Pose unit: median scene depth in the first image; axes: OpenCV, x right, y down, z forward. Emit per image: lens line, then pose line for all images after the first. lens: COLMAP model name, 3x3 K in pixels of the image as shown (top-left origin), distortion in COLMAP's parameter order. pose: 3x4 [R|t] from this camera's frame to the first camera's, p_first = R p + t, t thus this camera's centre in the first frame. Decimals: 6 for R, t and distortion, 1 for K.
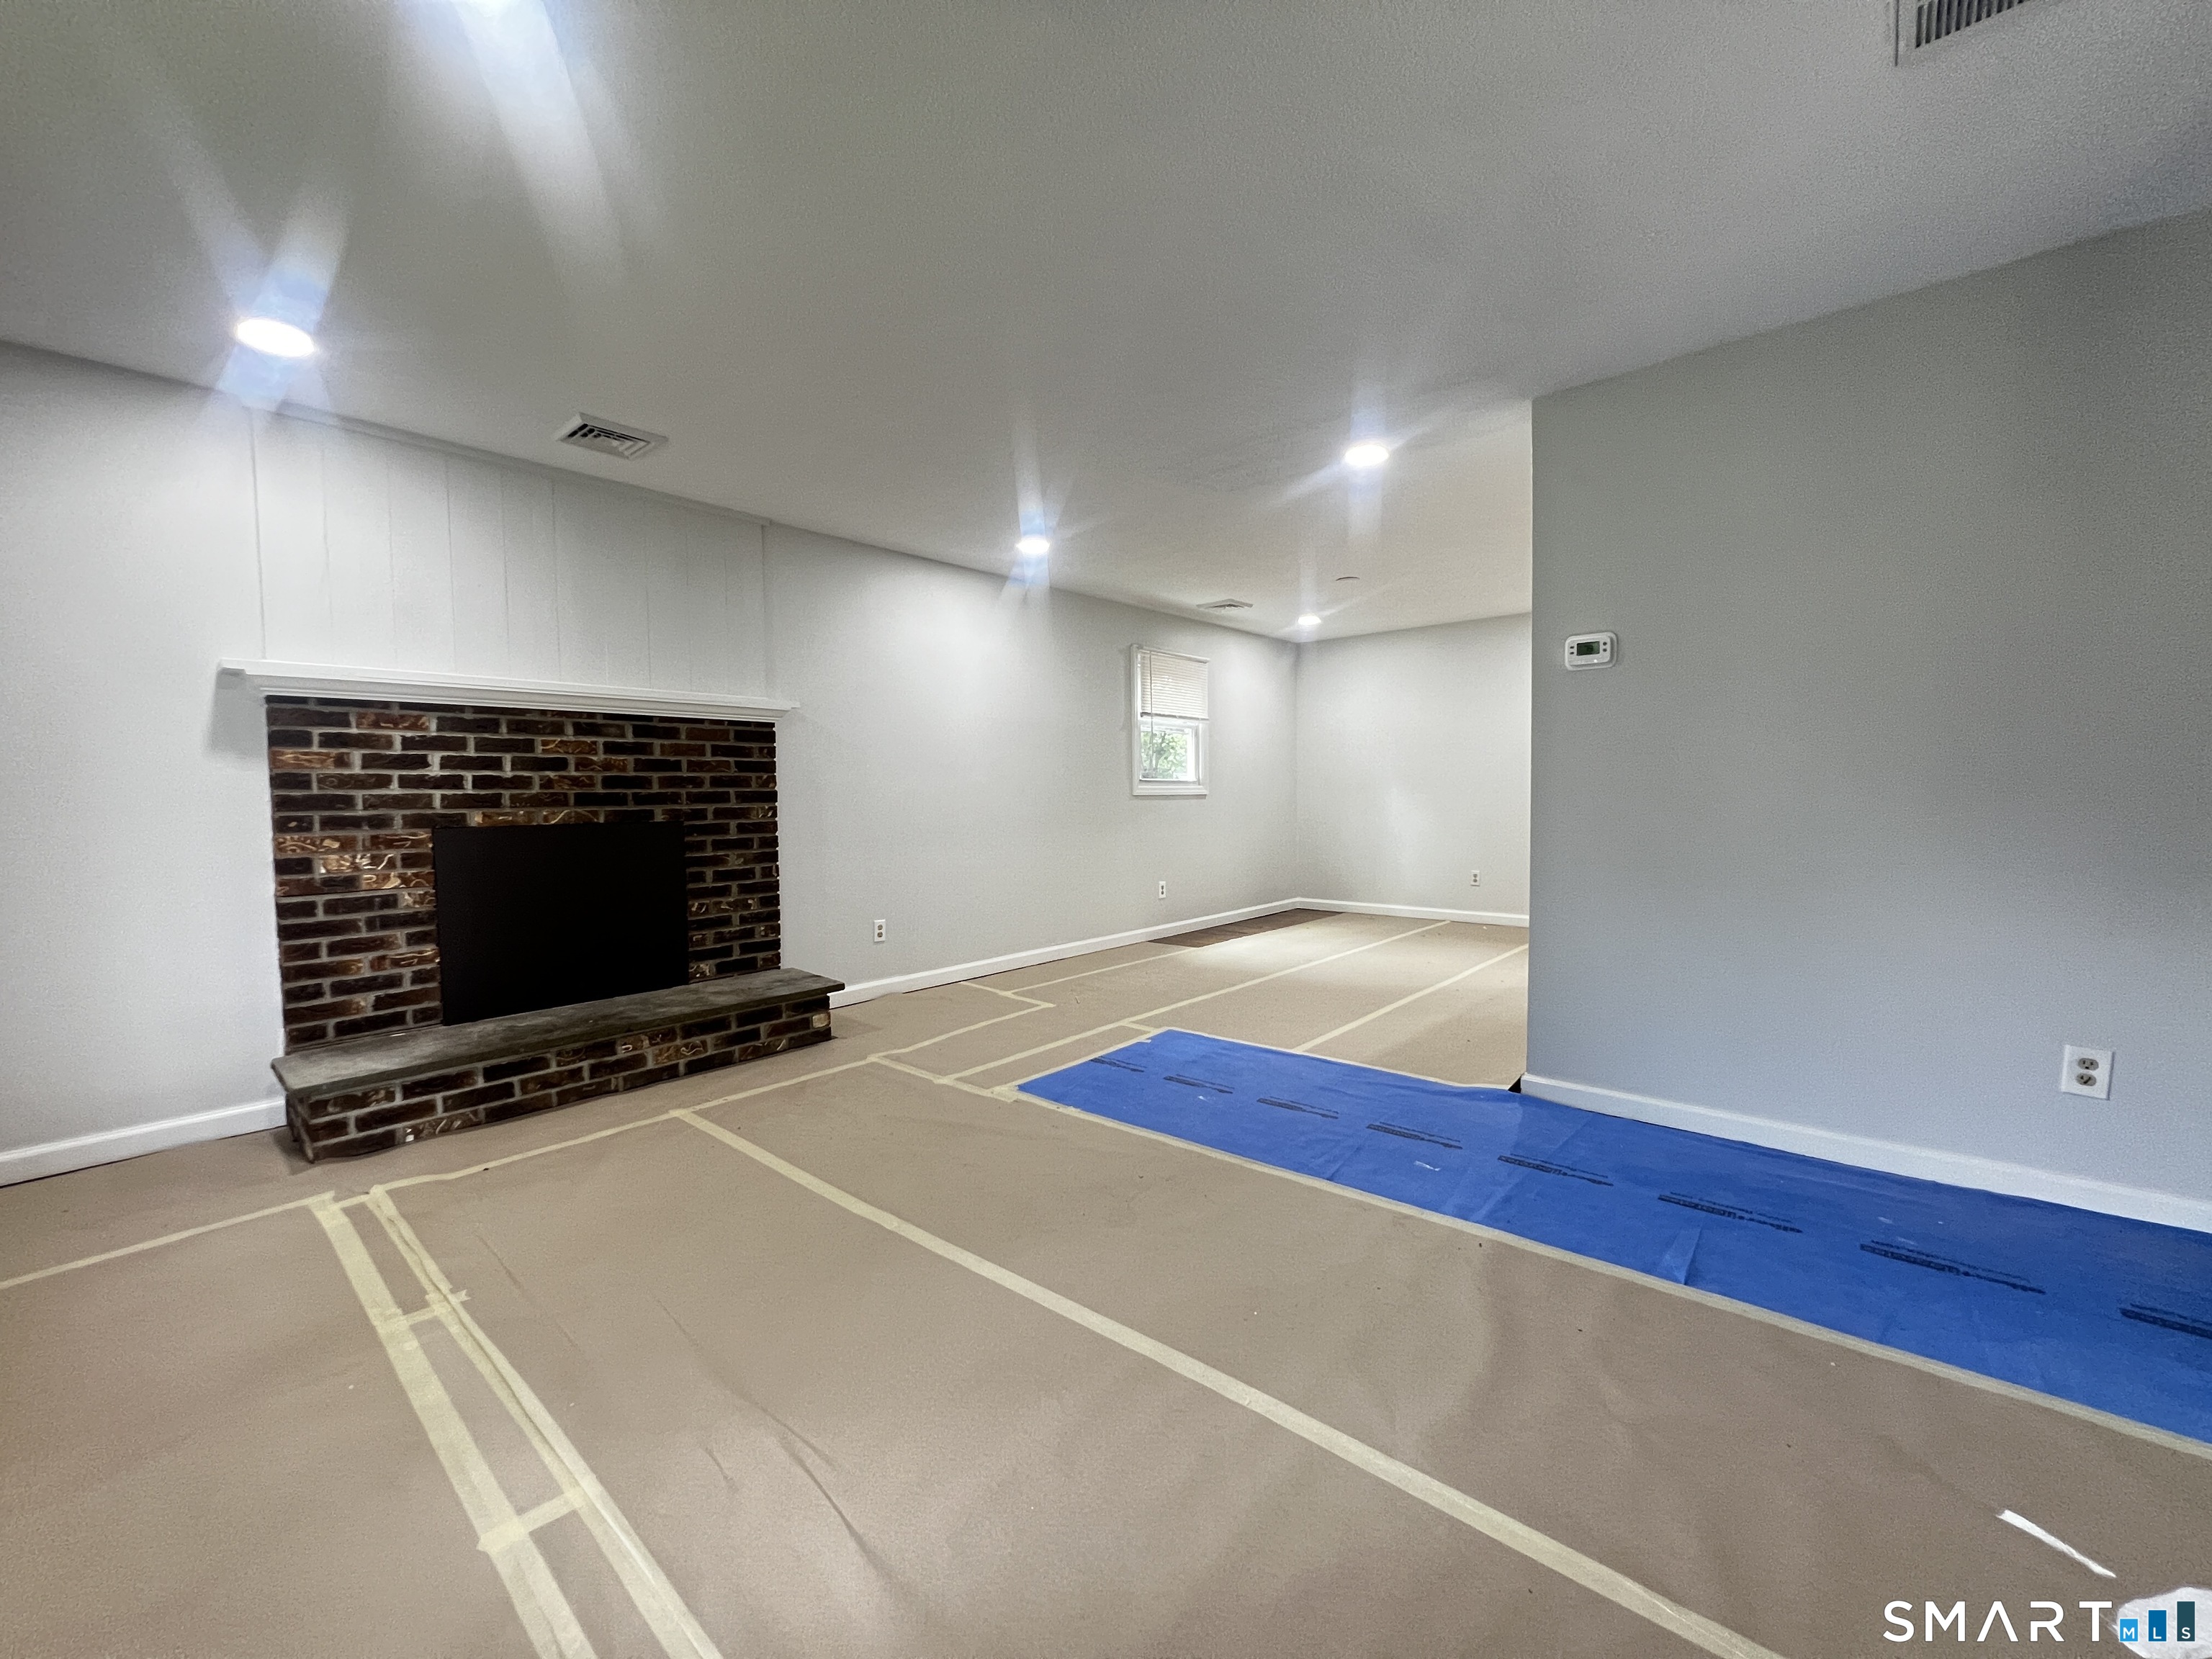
lens RADIAL K [[884.4, 0, 1104.2], [0, 884.4, 844.6], [0, 0, 1]] dist [0.002794, 0.000252]
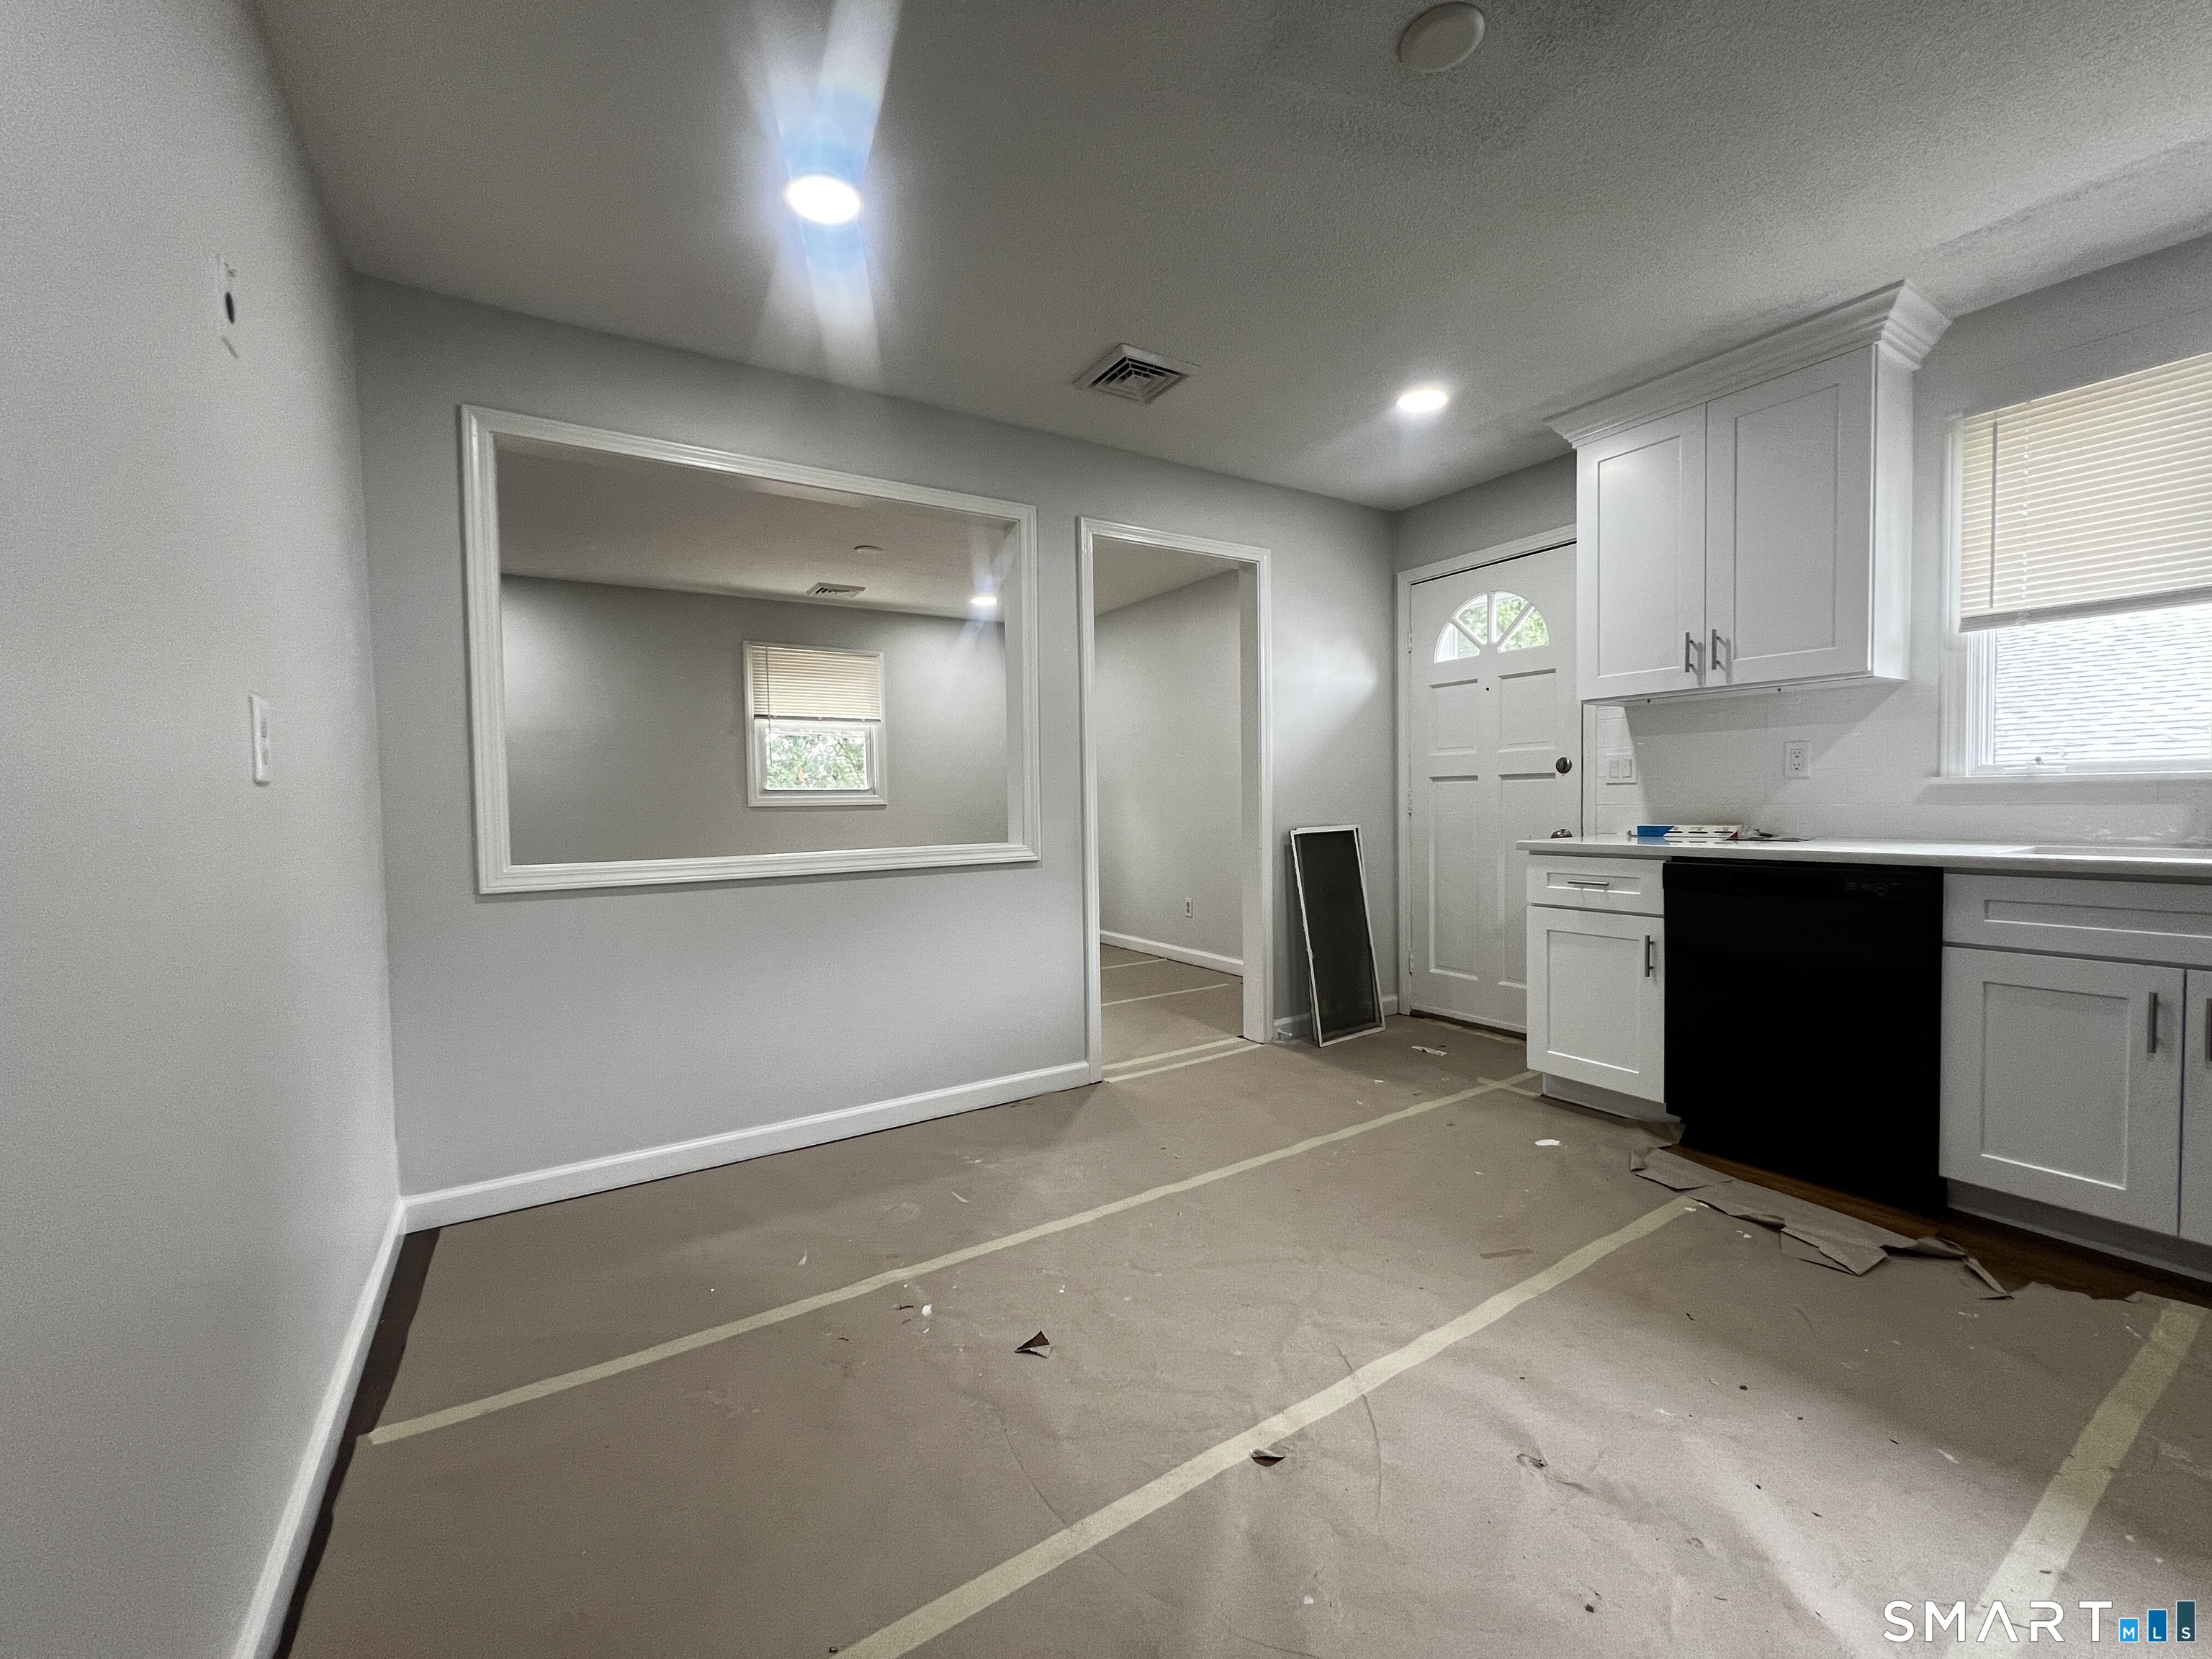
lens RADIAL K [[889.5, 0, 1099.7], [0, 889.5, 833.0], [0, 0, 1]] dist [-0.003014, 0.000934]
pose [[0.959834, 0.006231, -0.280498, 1.200288], [-0.010486, 0.999852, -0.013670, -0.037928], [0.280371, 0.016062, 0.959757, 0.422481]]
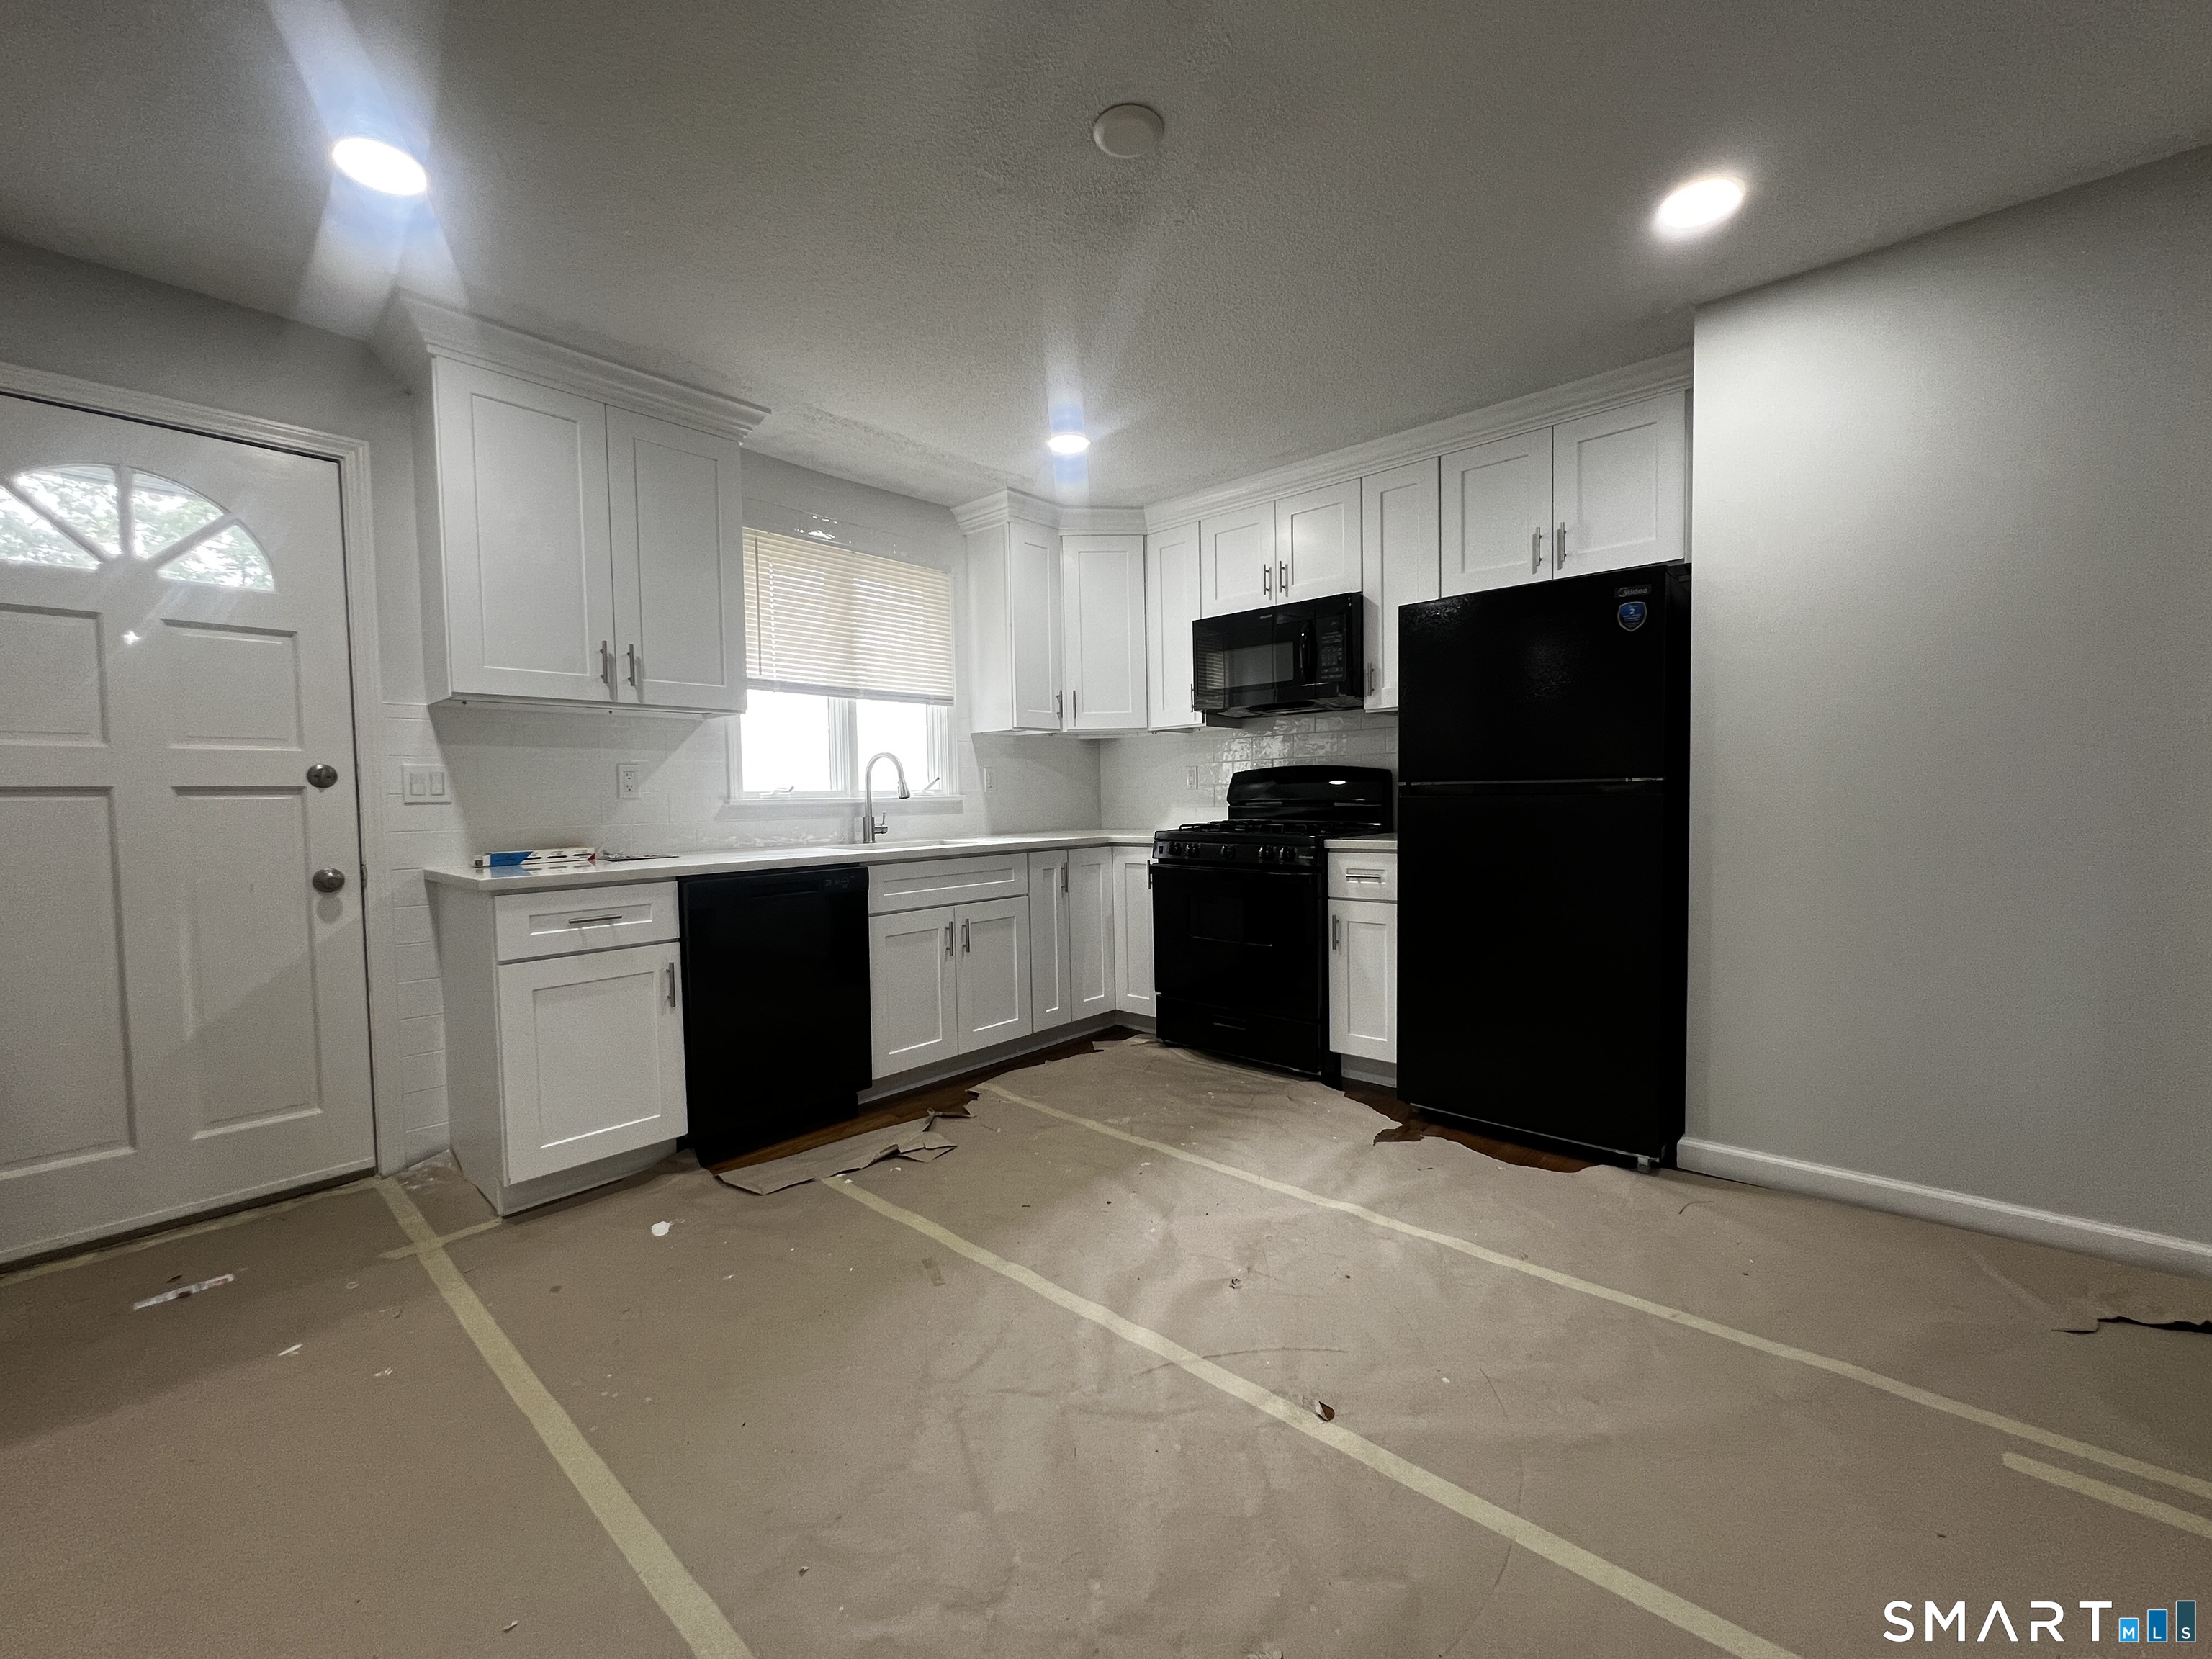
lens RADIAL K [[889.5, 0, 1111.2], [0, 889.5, 833.1], [0, 0, 1]] dist [-0.003014, 0.000934]
pose [[0.005393, -0.028261, 0.999586, 0.701181], [0.076663, 0.996670, 0.027765, -0.063340], [-0.997043, 0.076481, 0.007541, 0.950650]]
